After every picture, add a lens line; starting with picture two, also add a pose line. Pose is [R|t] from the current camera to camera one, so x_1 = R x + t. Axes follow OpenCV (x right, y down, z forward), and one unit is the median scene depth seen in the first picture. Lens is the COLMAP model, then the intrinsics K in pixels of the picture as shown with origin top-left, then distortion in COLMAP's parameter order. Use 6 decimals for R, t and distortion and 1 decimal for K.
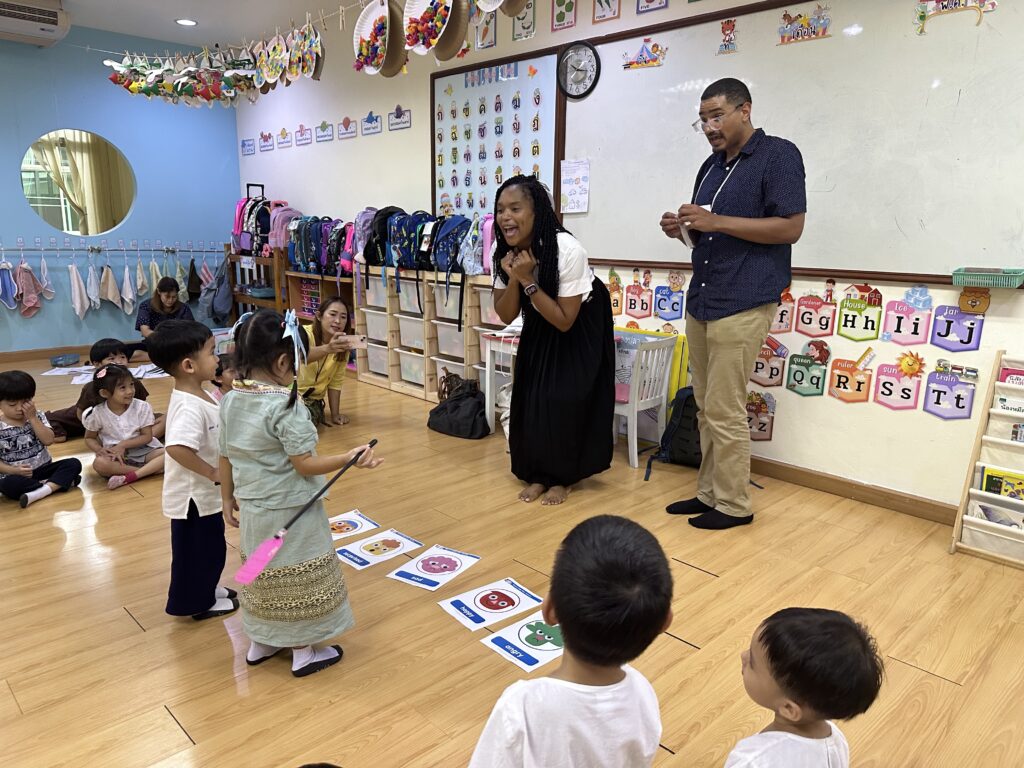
lens RADIAL K [[720.0, 0, 521.1], [0, 720.0, 392.5], [0, 0, 1]] dist [0.038534, -0.048189]
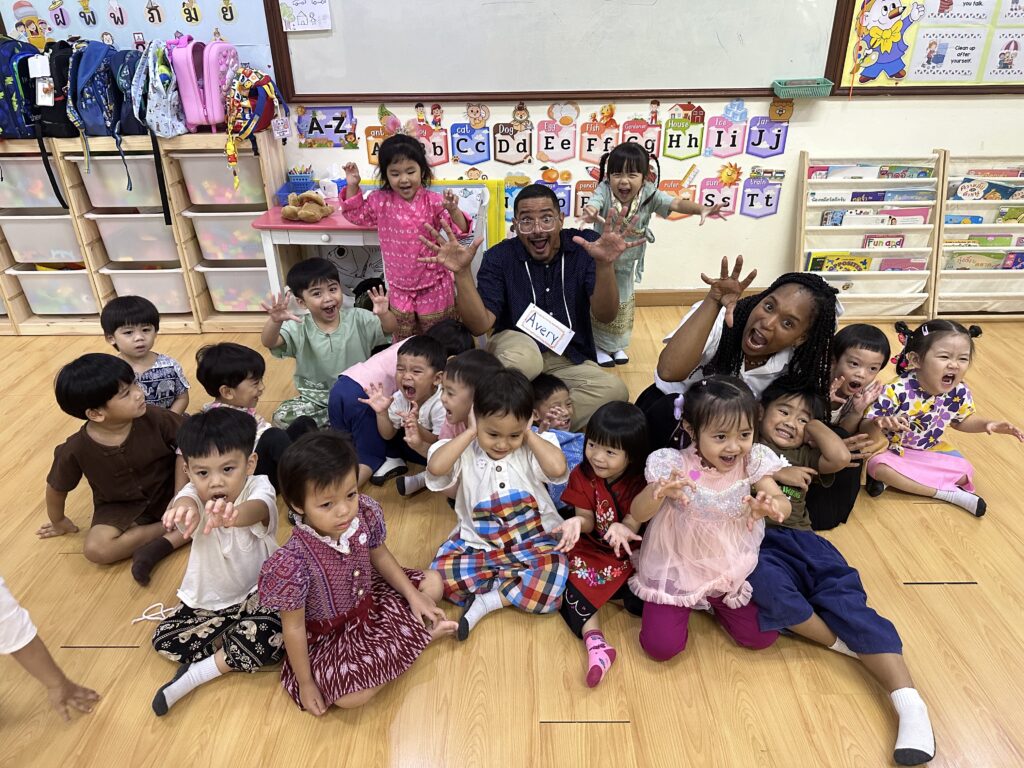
lens RADIAL K [[720.0, 0, 512.4], [0, 720.0, 377.0], [0, 0, 1]] dist [0.038534, -0.048189]
pose [[0.707579, -0.347716, 0.615163, -0.418121], [0.181654, 0.930804, 0.317185, -0.139230], [-0.682886, -0.112687, 0.721781, 0.336120]]
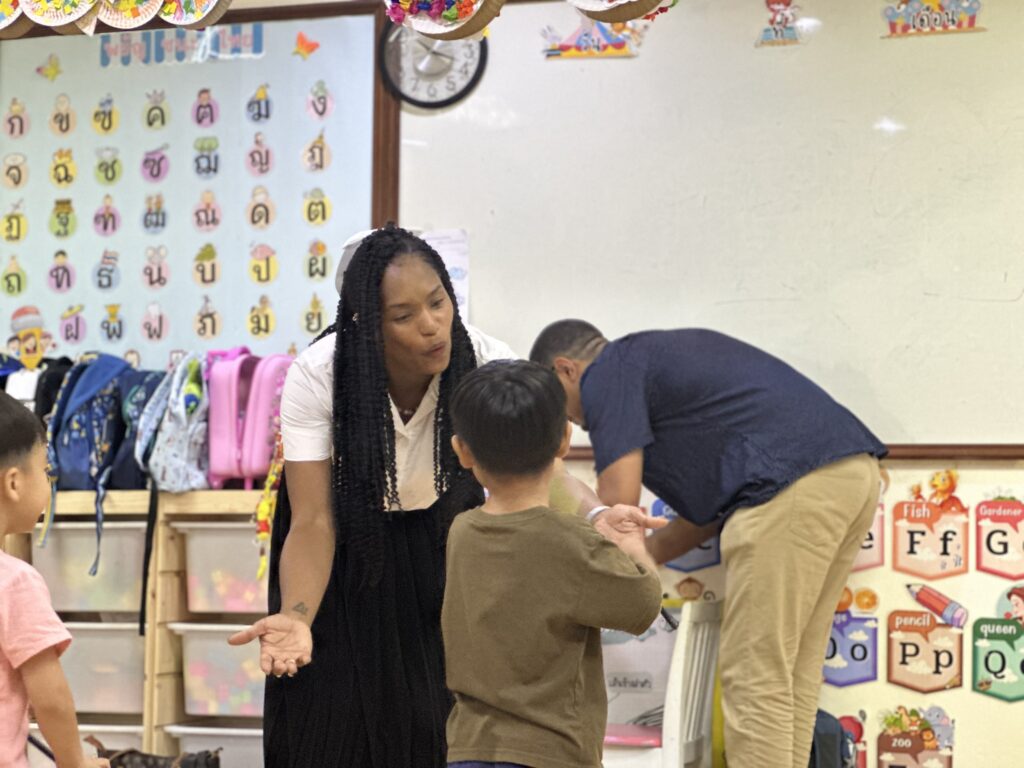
lens RADIAL K [[2282.2, 0, 505.0], [0, 2282.2, 352.4], [0, 0, 1]] dist [0.184445, 0.000000]
pose [[0.910434, 0.024347, 0.412938, -0.541585], [0.096937, 0.957911, -0.270202, 0.158819], [-0.402137, 0.286030, 0.869754, -0.270365]]
